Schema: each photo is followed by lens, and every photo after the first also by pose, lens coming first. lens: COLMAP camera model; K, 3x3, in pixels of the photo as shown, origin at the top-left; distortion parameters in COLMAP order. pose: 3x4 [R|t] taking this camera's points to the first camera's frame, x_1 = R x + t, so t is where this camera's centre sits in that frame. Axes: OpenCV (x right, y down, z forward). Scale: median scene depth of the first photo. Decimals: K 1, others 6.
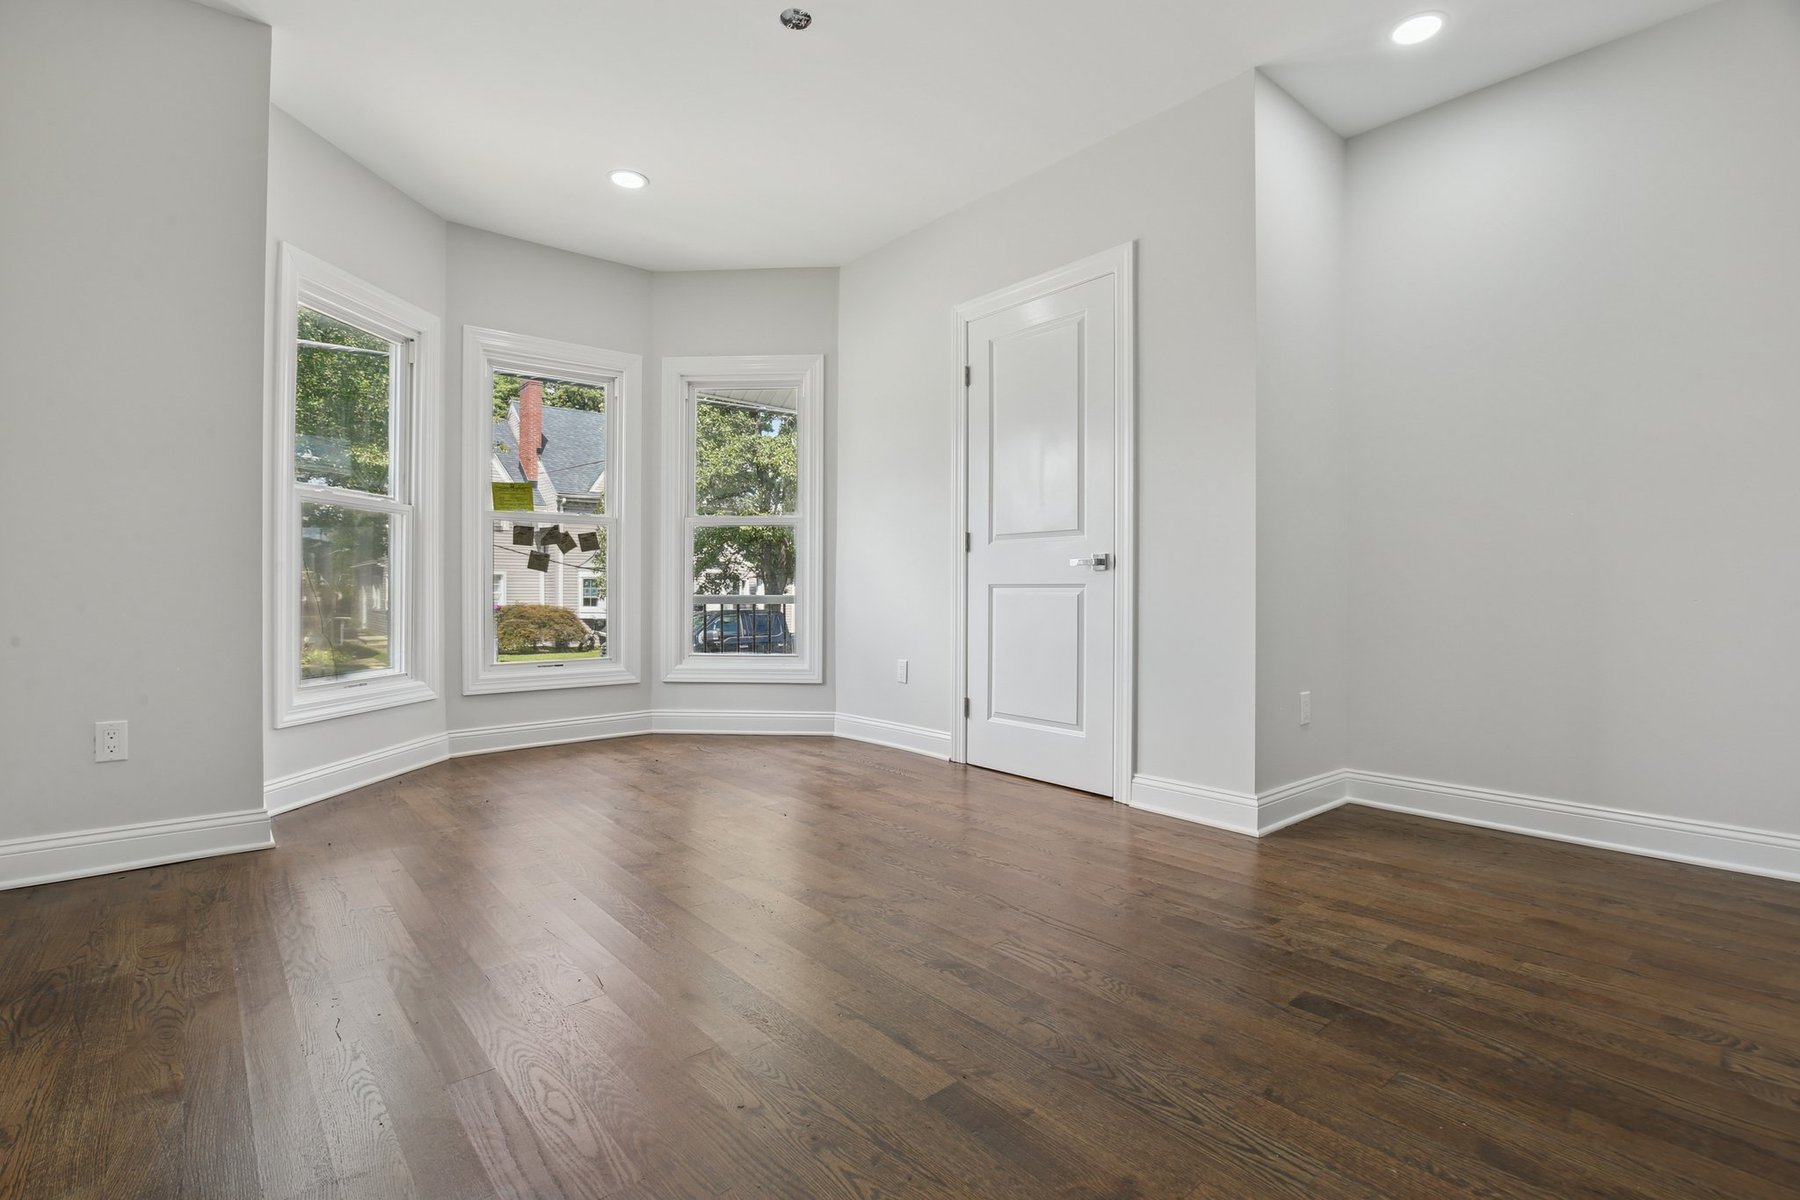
lens RADIAL K [[851.8, 0, 905.8], [0, 851.8, 583.6], [0, 0, 1]] dist [-0.033336, 0.007750]
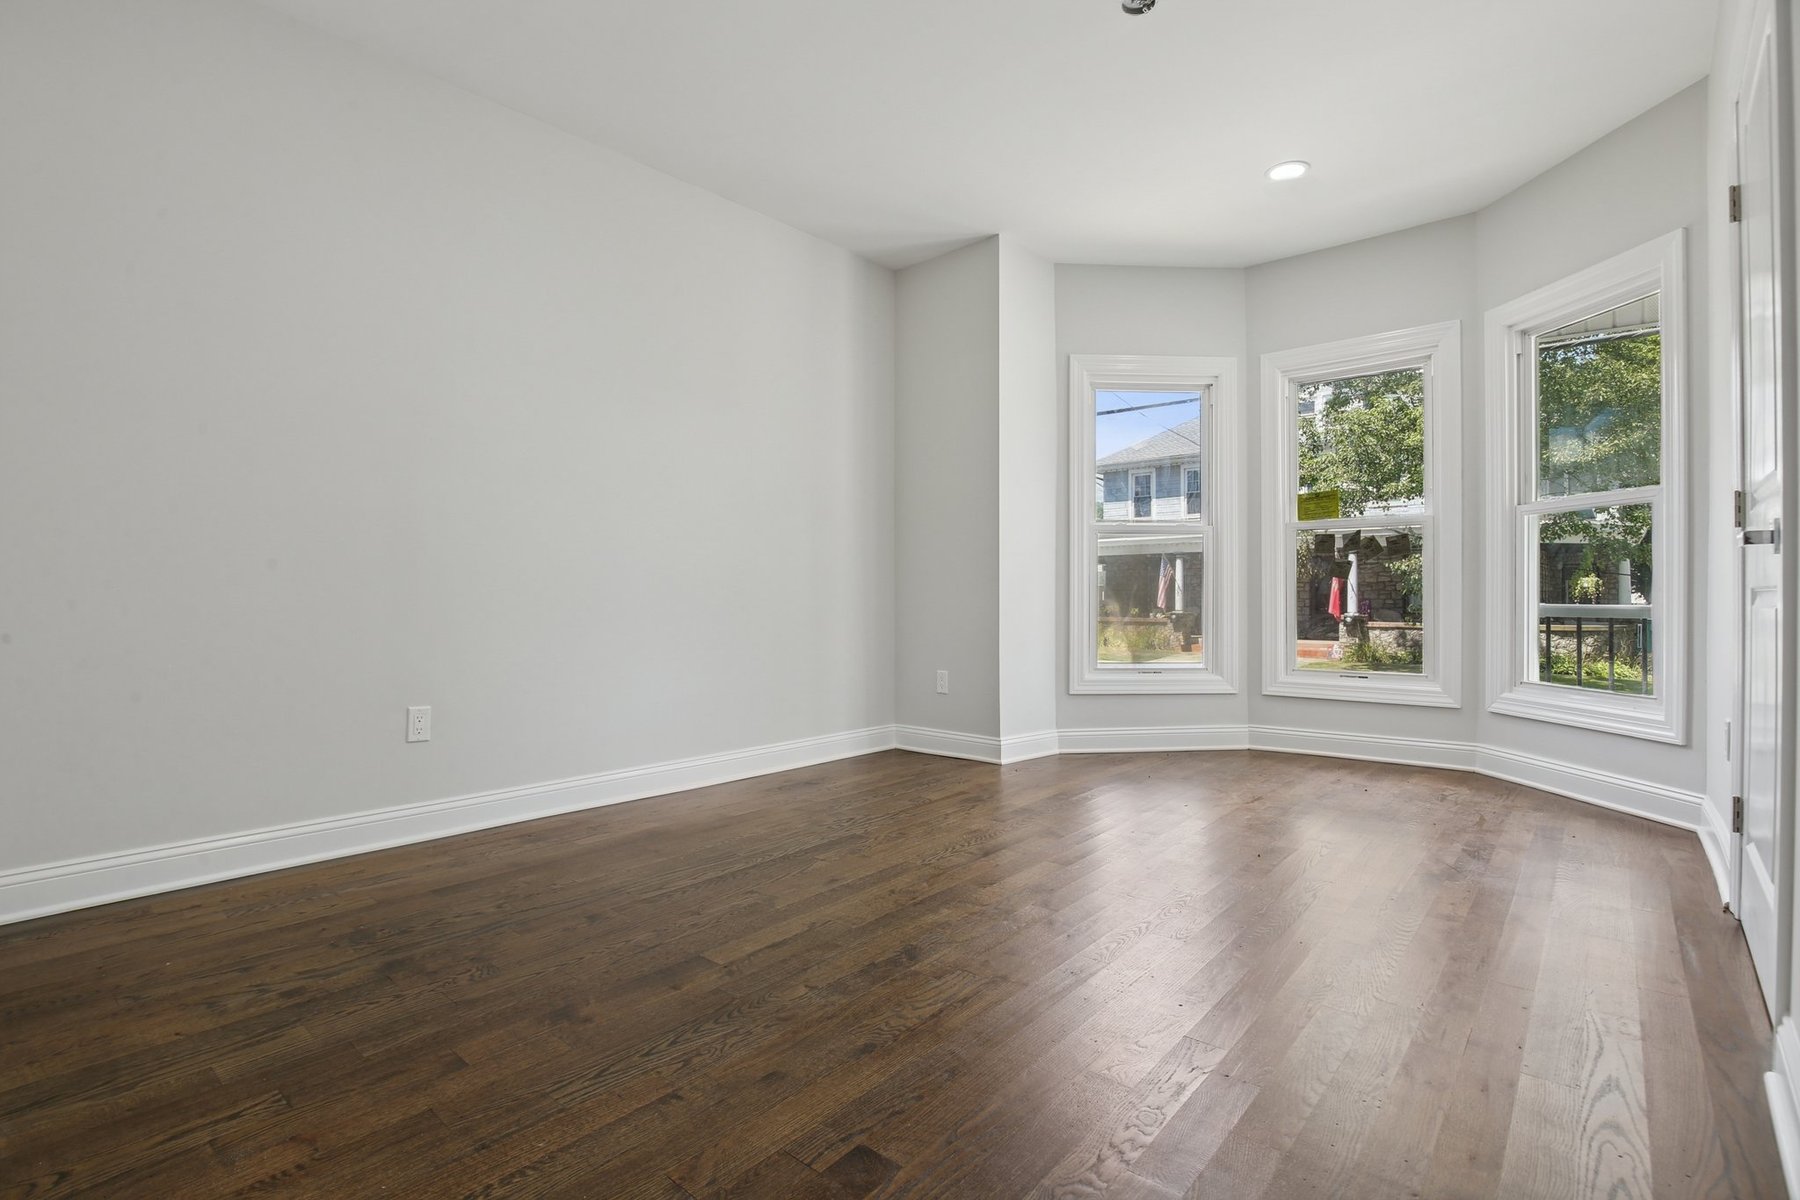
lens RADIAL K [[851.8, 0, 903.3], [0, 851.8, 605.2], [0, 0, 1]] dist [-0.033336, 0.007750]
pose [[0.138376, 0.010572, -0.990323, 0.502458], [0.007793, 0.999900, 0.011763, 0.000240], [0.990349, -0.009345, 0.138280, 0.387408]]
